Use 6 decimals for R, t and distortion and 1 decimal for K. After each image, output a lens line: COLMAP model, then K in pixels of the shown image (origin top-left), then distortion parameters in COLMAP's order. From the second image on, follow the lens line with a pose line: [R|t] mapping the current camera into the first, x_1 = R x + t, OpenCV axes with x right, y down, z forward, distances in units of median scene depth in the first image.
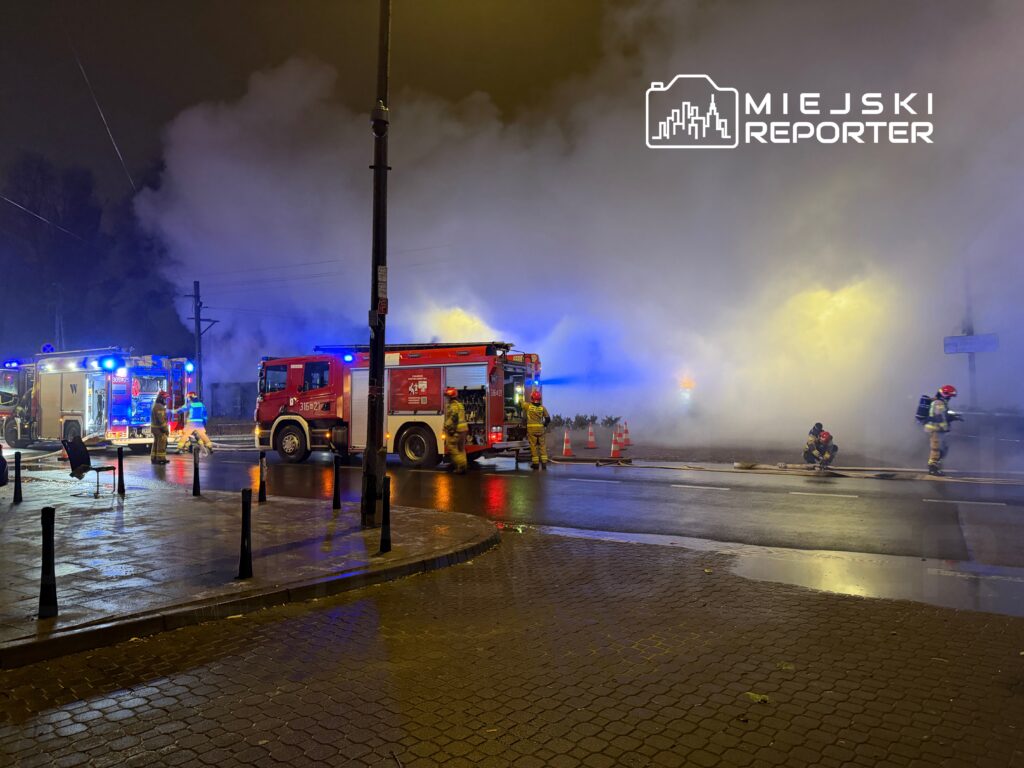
lens RADIAL K [[693.0, 0, 511.2], [0, 693.0, 377.9], [0, 0, 1]] dist [0.004770, 0.004435]
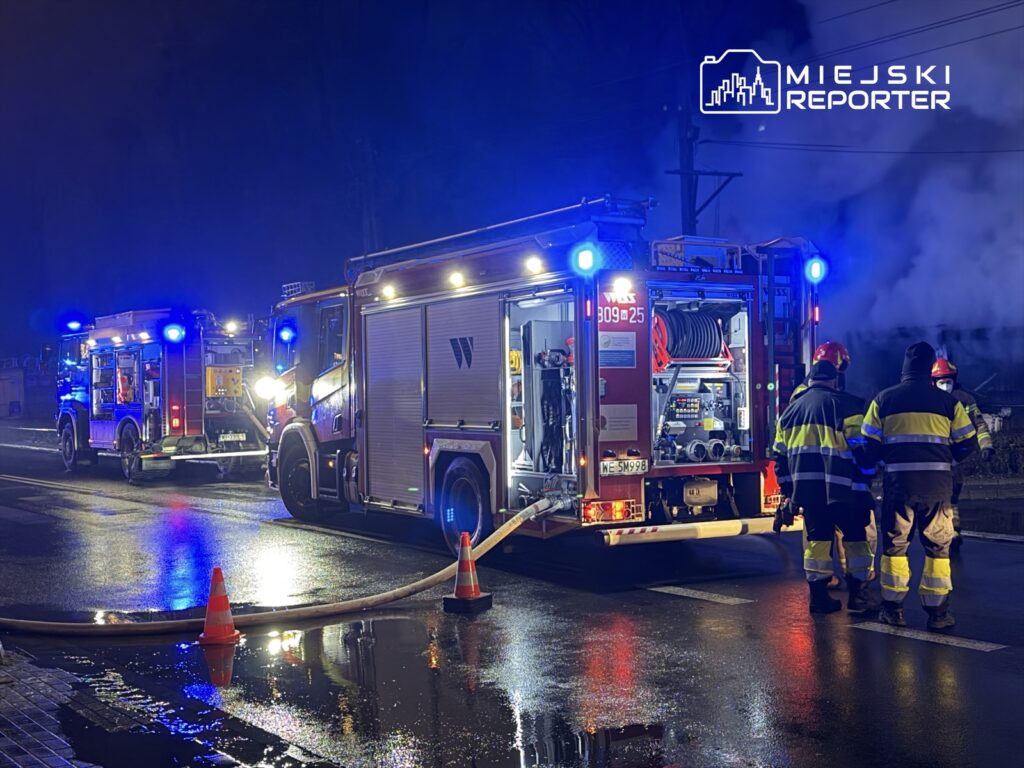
lens RADIAL K [[1130.7, 0, 512.0], [0, 1130.7, 384.0], [0, 0, 1]] dist [0.173063, -0.452611]
pose [[0.913711, -0.007800, -0.406289, -0.410156], [0.020057, 0.999463, 0.025918, 0.017417], [0.405869, -0.031830, 0.913377, 0.553814]]
